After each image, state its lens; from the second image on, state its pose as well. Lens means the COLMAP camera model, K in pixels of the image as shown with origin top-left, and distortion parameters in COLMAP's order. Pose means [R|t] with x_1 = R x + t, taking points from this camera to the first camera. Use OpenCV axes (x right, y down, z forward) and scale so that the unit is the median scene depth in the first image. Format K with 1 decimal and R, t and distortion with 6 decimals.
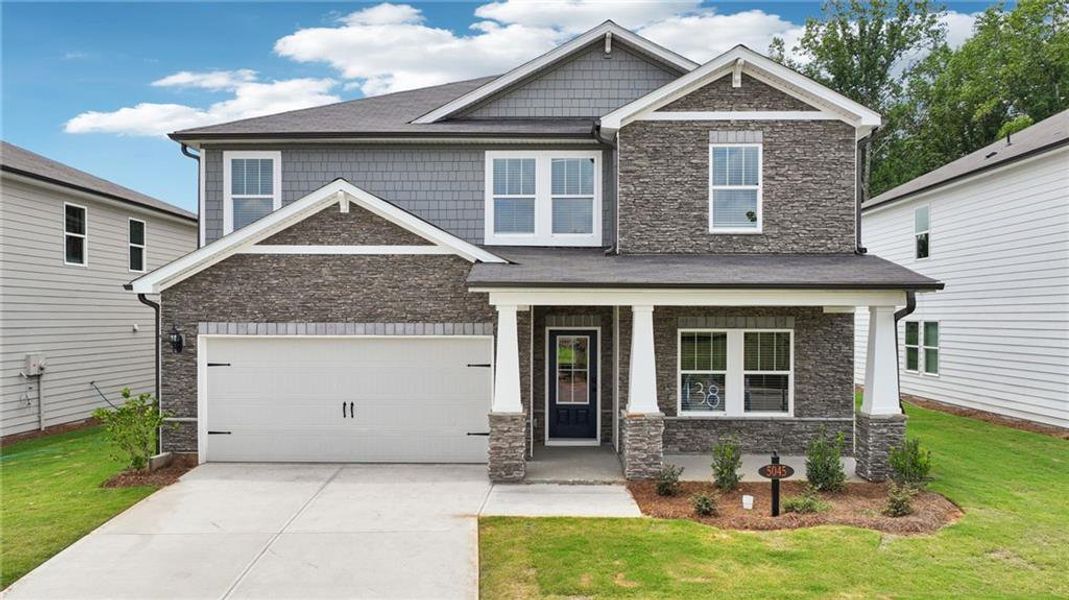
lens RADIAL K [[780.7, 0, 533.8], [0, 780.7, 307.0], [0, 0, 1]] dist [0.002576, -0.002569]
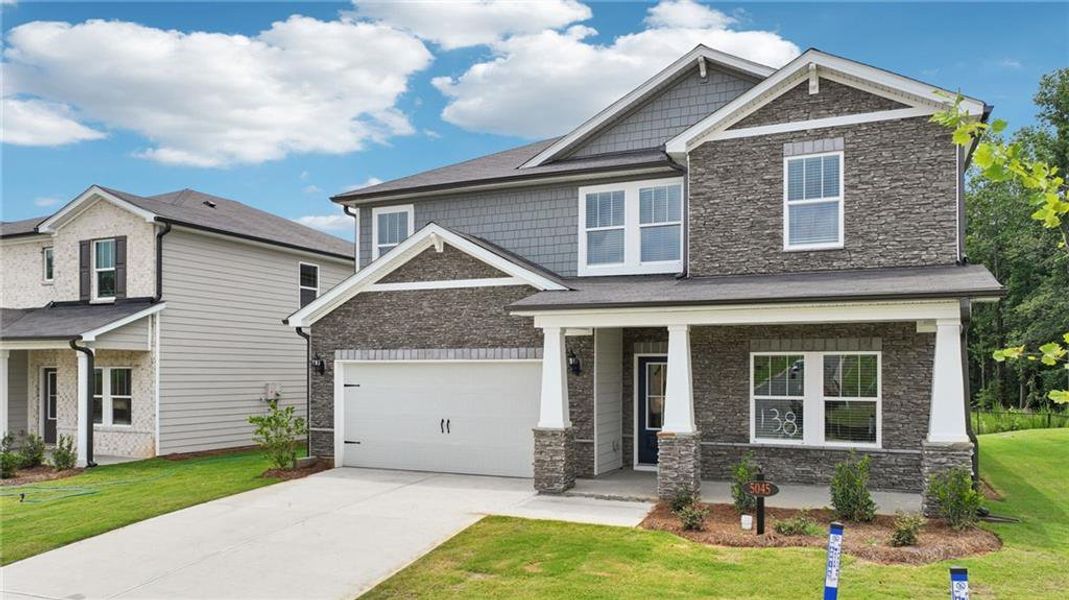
lens RADIAL K [[780.7, 0, 513.0], [0, 780.7, 354.4], [0, 0, 1]] dist [0.002576, -0.002569]
pose [[0.917321, -0.007459, -0.398079, 0.302922], [0.003698, 0.999941, -0.010214, 0.039562], [0.398131, 0.007898, 0.917294, -0.000319]]
